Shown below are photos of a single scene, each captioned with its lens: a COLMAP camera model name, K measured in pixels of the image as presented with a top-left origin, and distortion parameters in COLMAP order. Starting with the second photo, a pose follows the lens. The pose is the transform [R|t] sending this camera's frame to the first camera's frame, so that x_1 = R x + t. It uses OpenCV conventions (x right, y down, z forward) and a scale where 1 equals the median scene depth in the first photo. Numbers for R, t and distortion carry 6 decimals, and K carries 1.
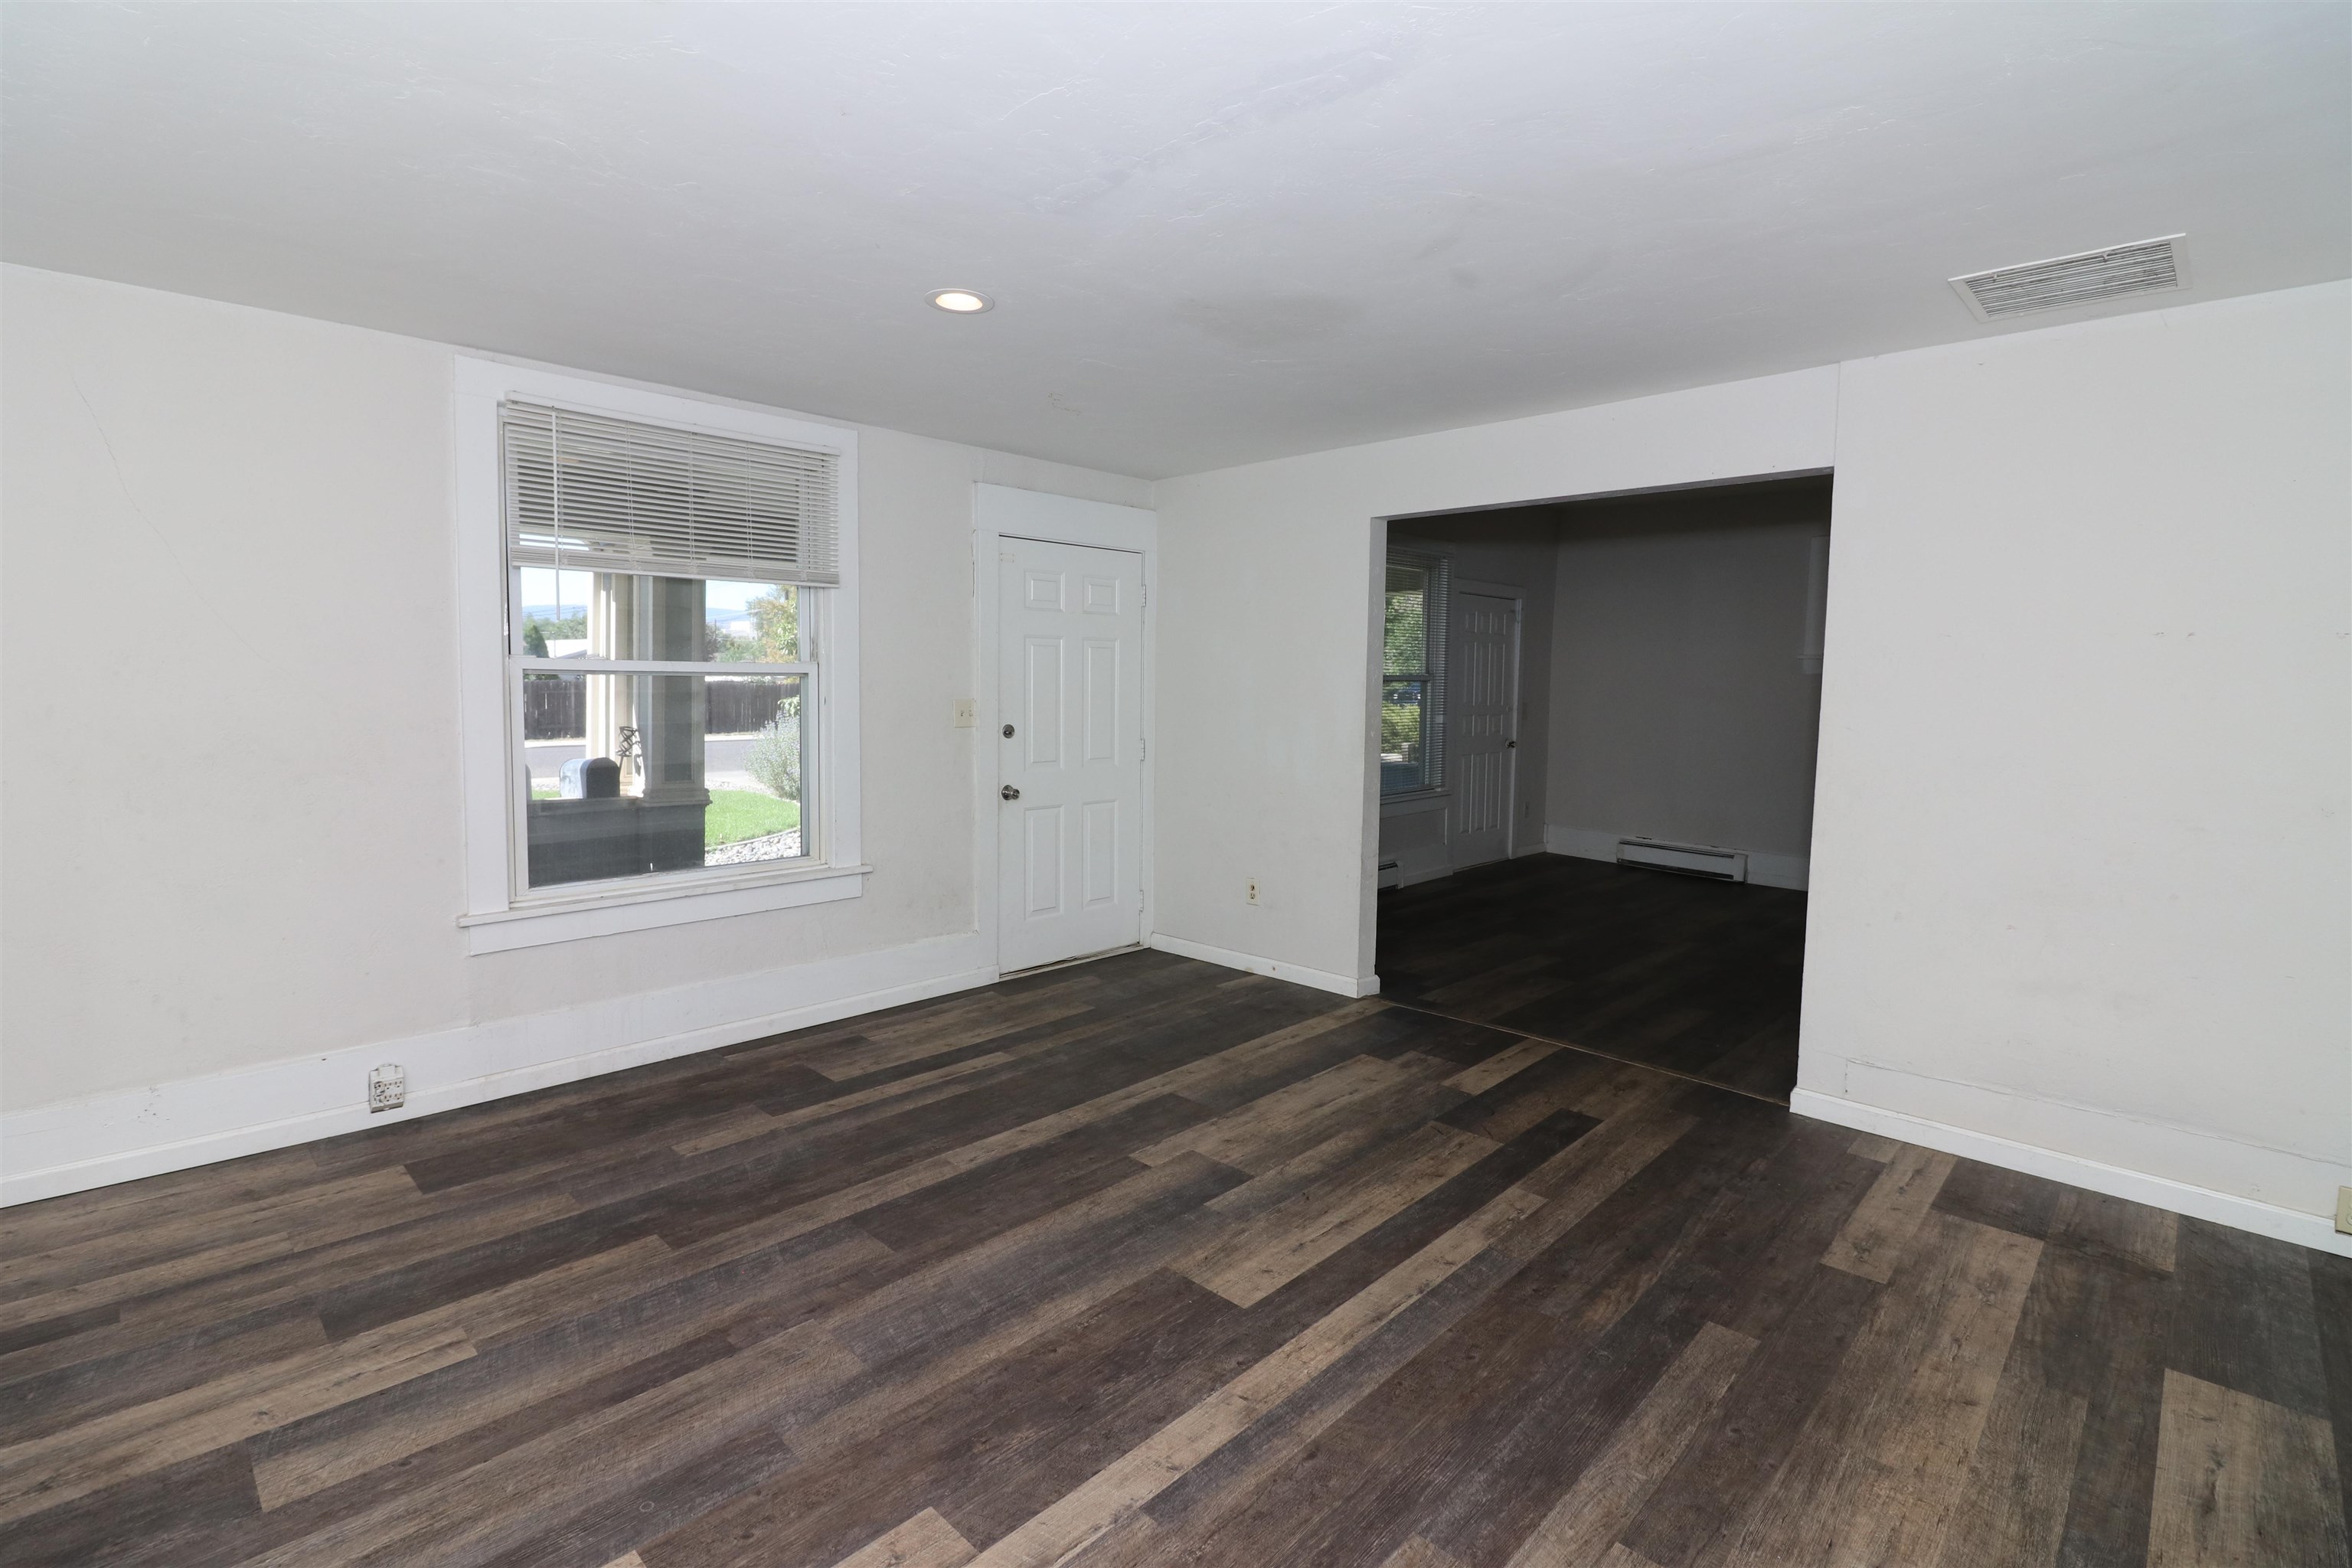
lens RADIAL K [[1077.3, 0, 1167.3], [0, 1077.3, 768.5], [0, 0, 1]] dist [-0.004351, -0.010662]
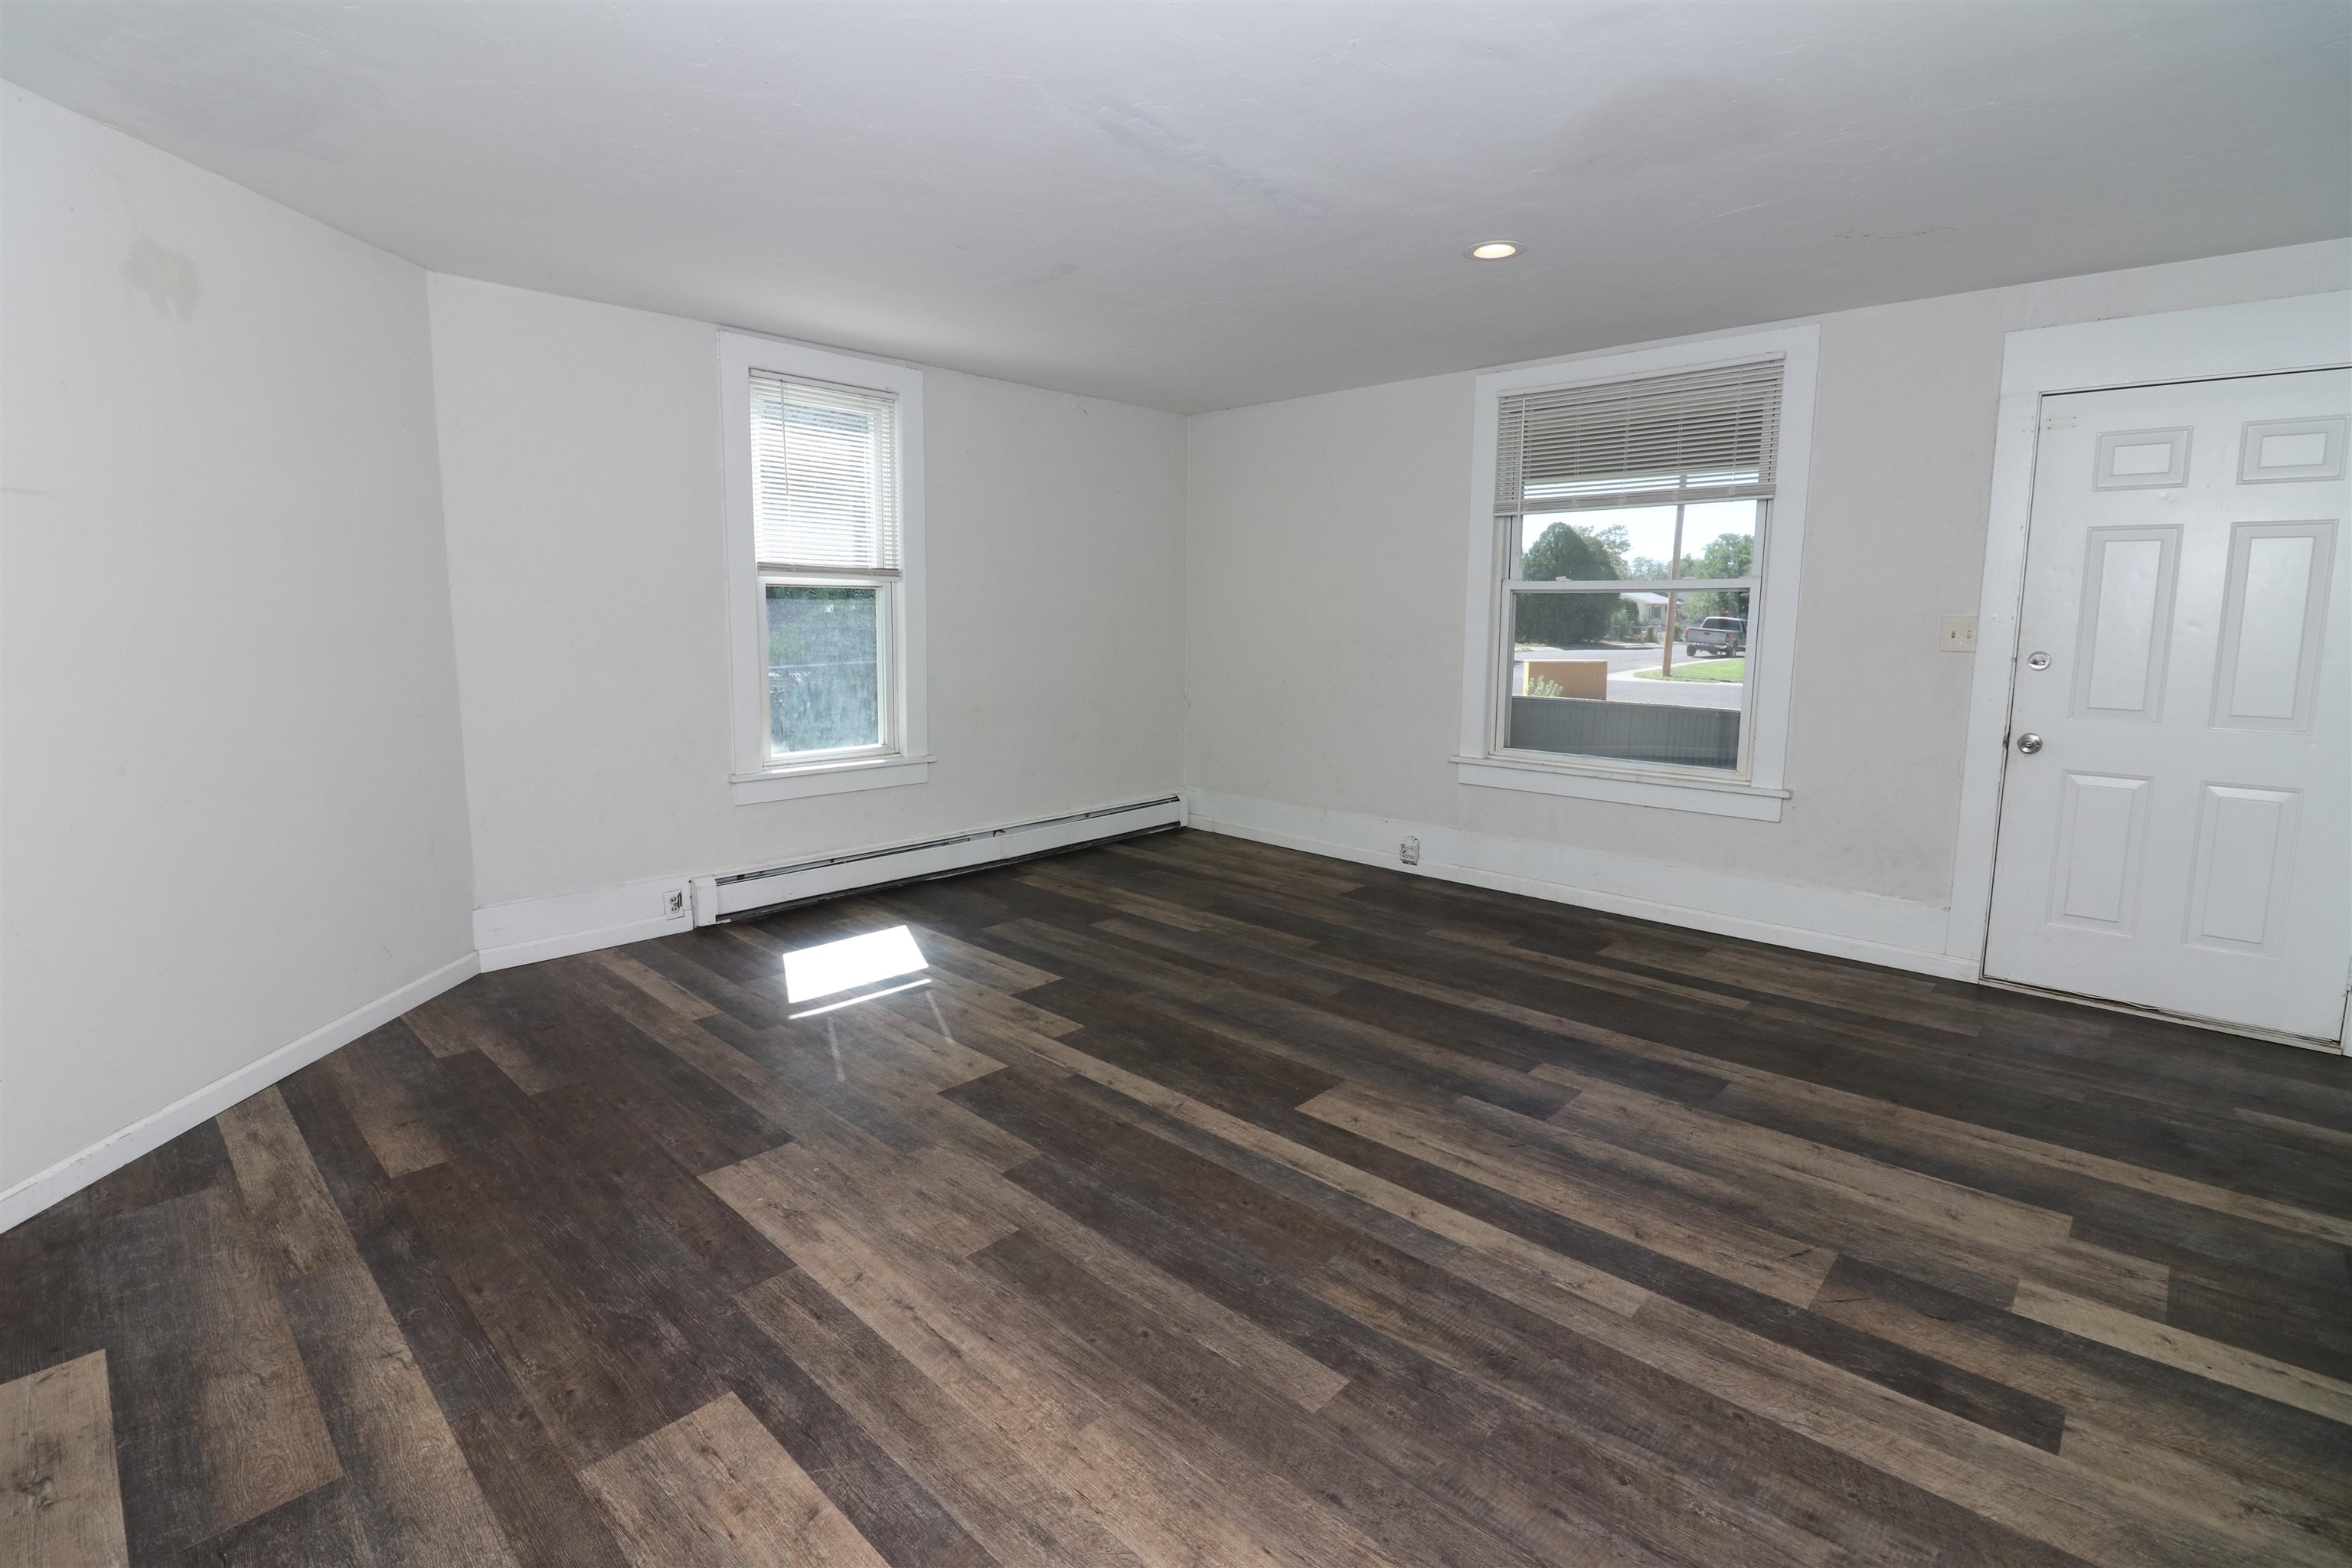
lens RADIAL K [[1077.3, 0, 1165.1], [0, 1077.3, 762.4], [0, 0, 1]] dist [-0.004351, -0.010662]
pose [[0.013692, 0.130766, -0.991319, 1.005614], [-0.086927, 0.987814, 0.129104, -0.014120], [0.996121, 0.084405, 0.024892, 0.667861]]
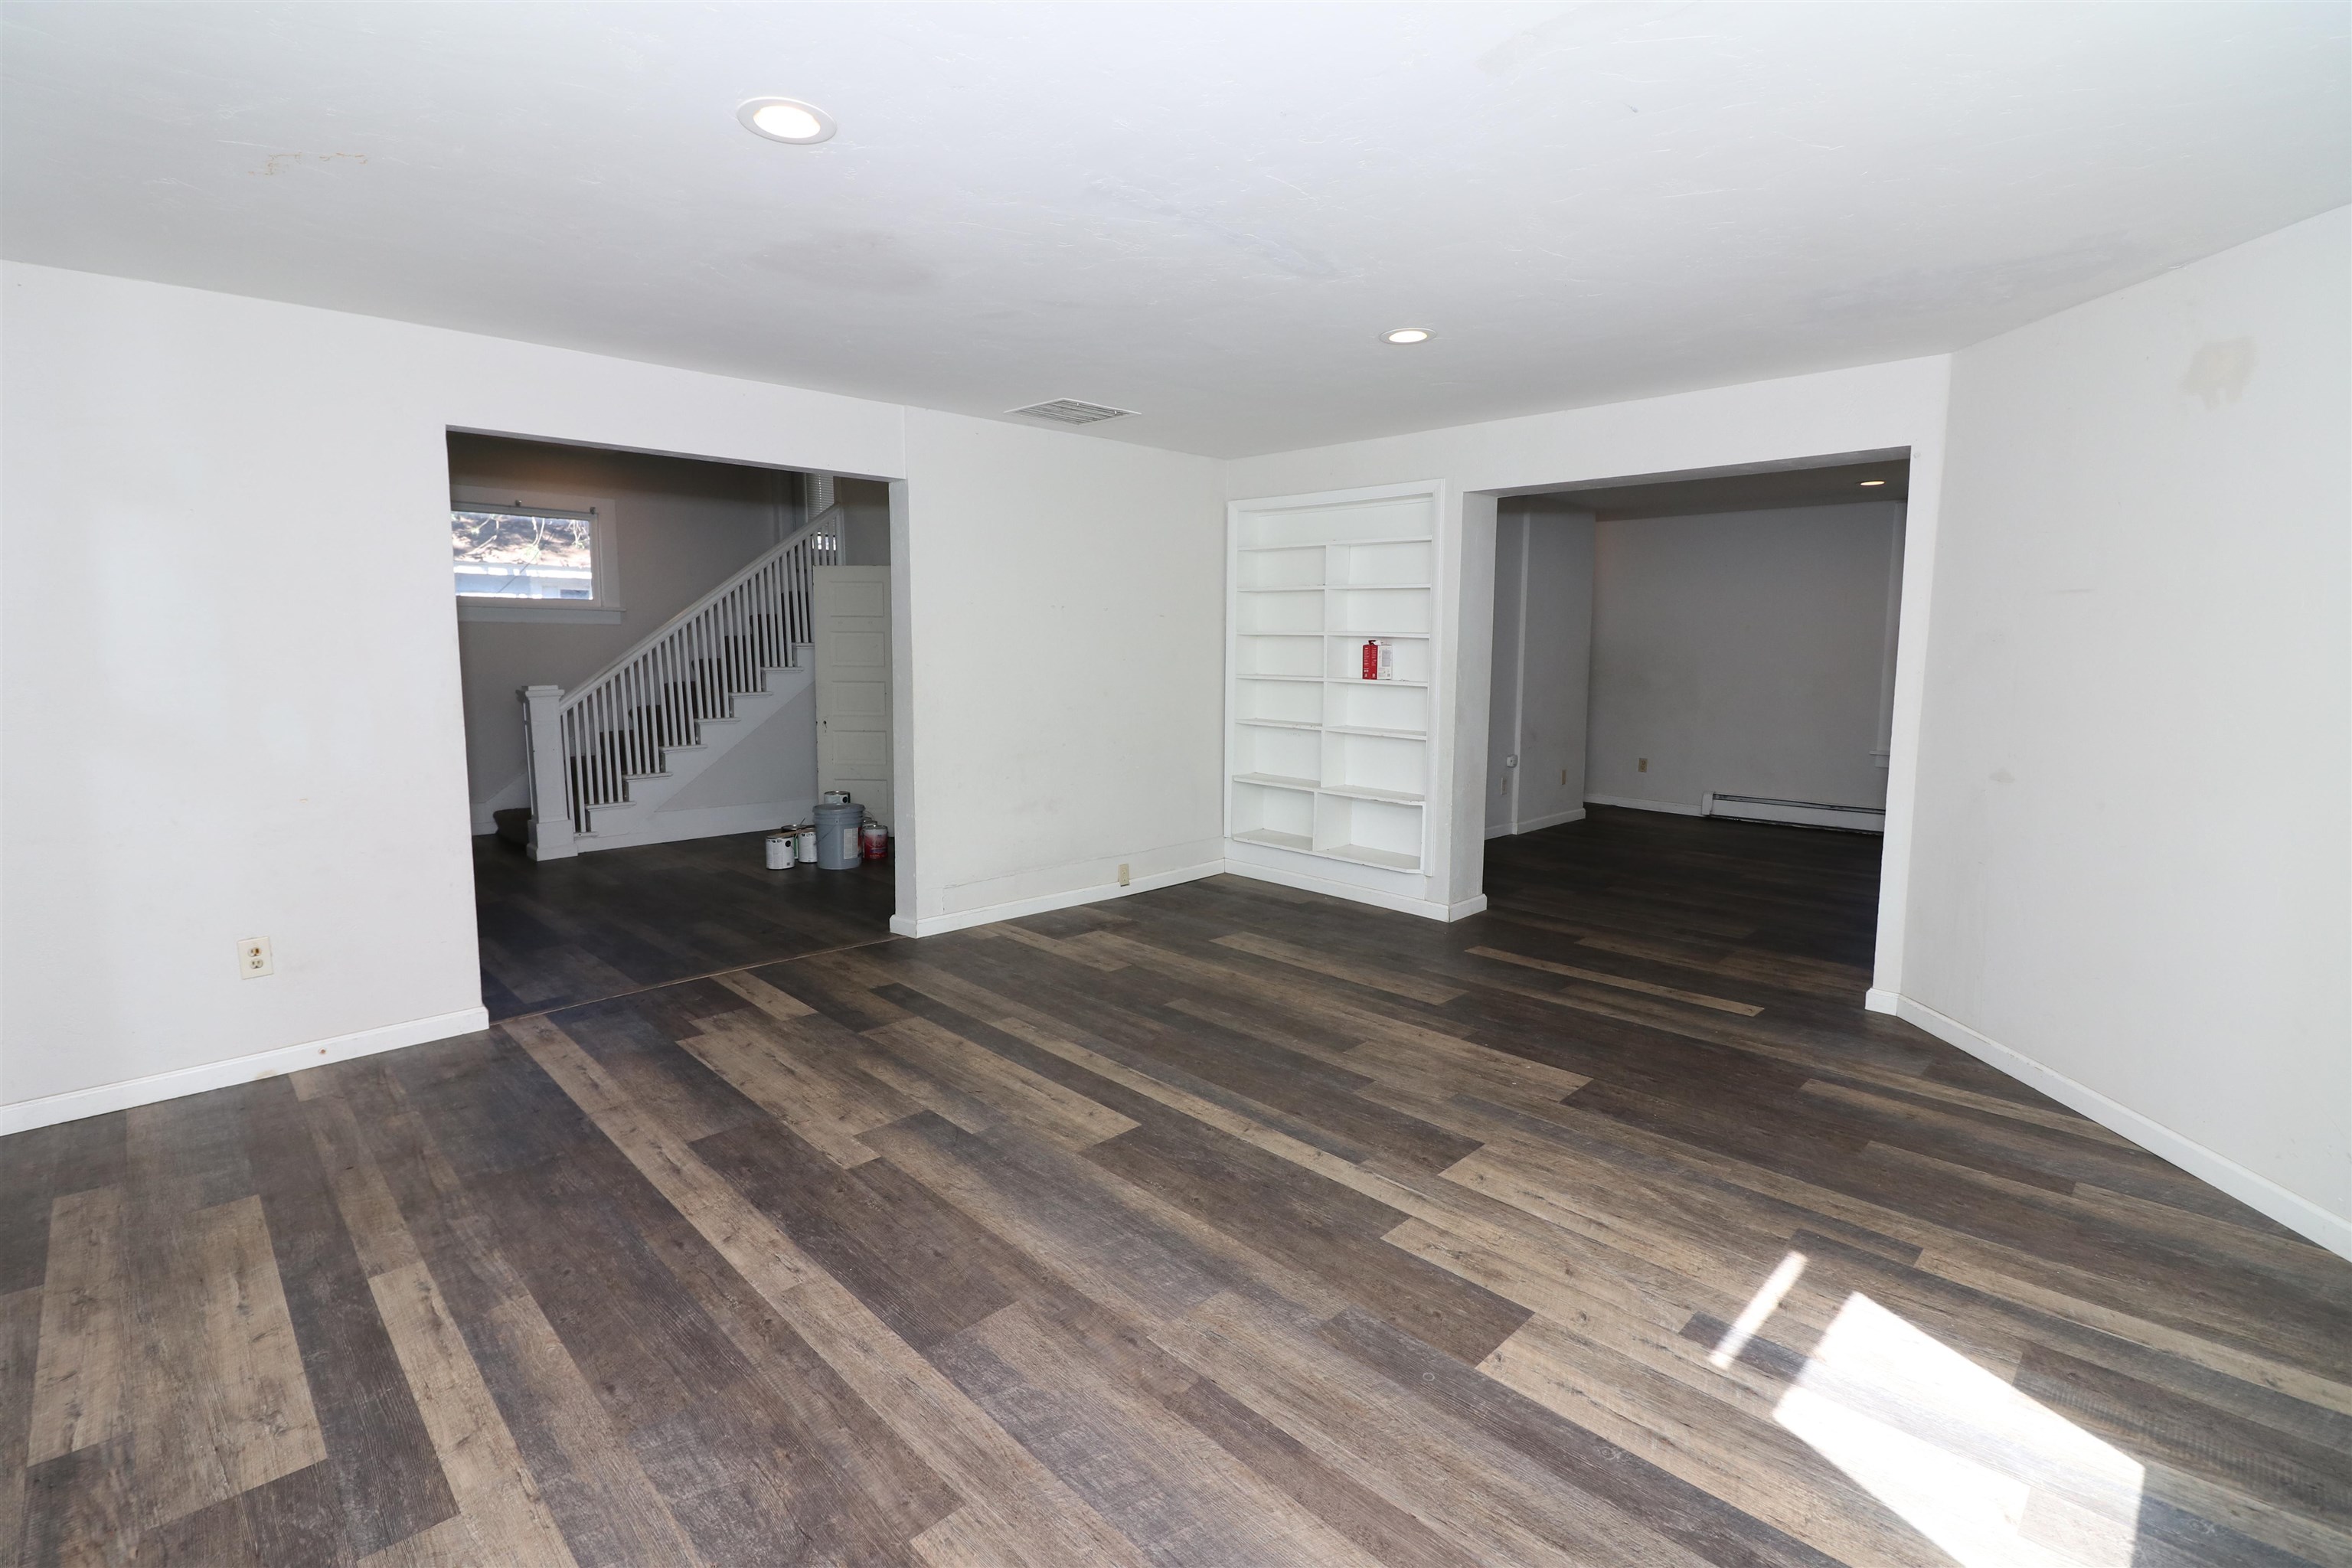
lens RADIAL K [[1077.3, 0, 1164.0], [0, 1077.3, 784.5], [0, 0, 1]] dist [-0.004351, -0.010662]
pose [[0.024268, -0.147912, 0.988703, -0.964826], [0.077815, 0.986273, 0.145638, -0.074961], [-0.996672, 0.073402, 0.035445, 0.752438]]
